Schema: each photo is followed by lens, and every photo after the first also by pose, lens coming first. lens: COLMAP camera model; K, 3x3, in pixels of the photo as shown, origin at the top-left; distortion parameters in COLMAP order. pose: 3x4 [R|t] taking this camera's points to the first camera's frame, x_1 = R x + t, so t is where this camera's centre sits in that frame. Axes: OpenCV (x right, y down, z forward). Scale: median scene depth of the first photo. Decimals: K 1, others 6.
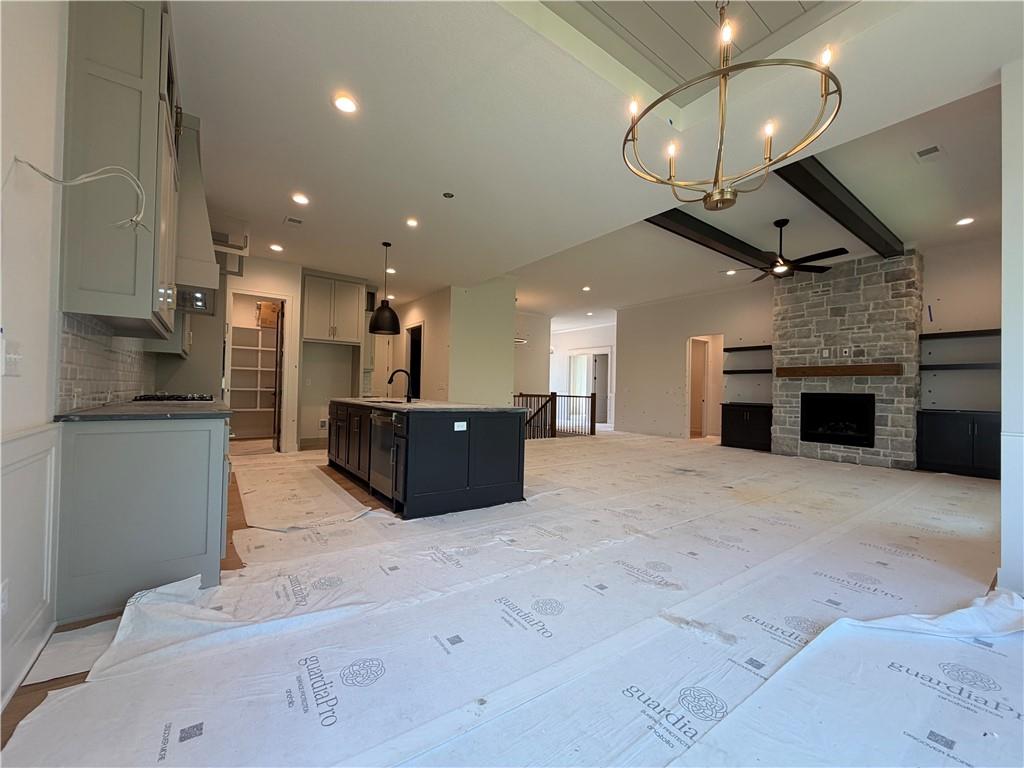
lens RADIAL K [[408.5, 0, 505.2], [0, 408.5, 383.4], [0, 0, 1]] dist [0.001026, -0.000025]
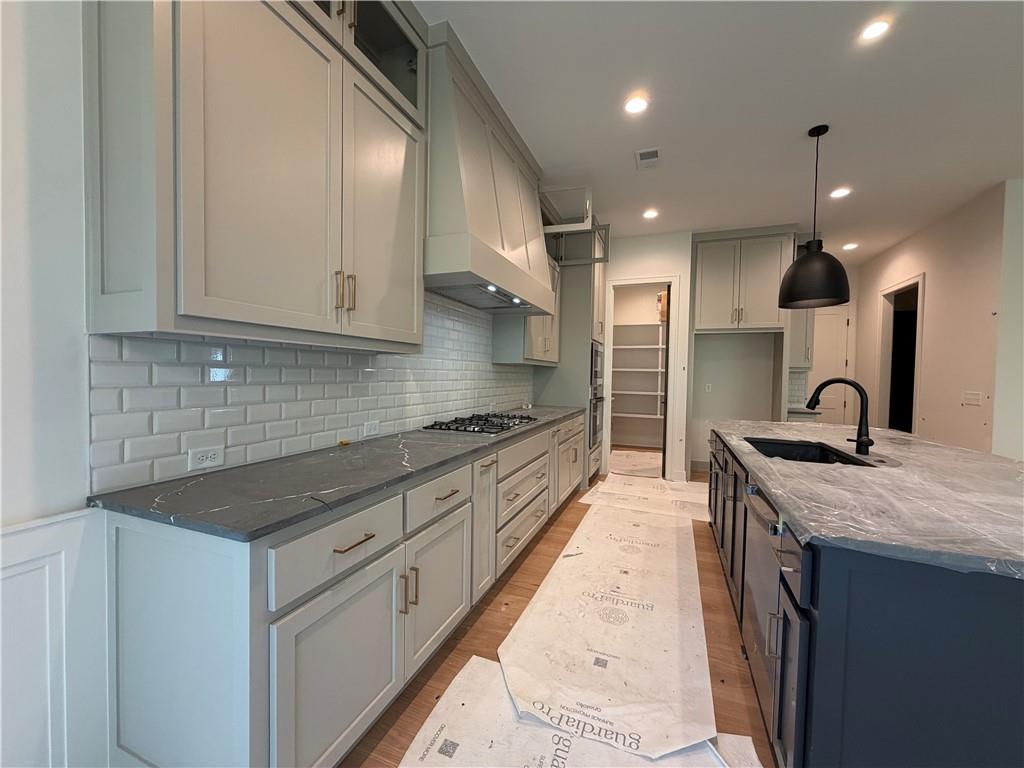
lens RADIAL K [[408.5, 0, 509.8], [0, 408.5, 385.6], [0, 0, 1]] dist [0.001026, -0.000025]
pose [[0.541441, 0.011324, -0.840663, -0.053758], [0.008749, 0.999779, 0.019103, -0.027518], [0.840694, -0.017698, 0.541222, 0.327816]]
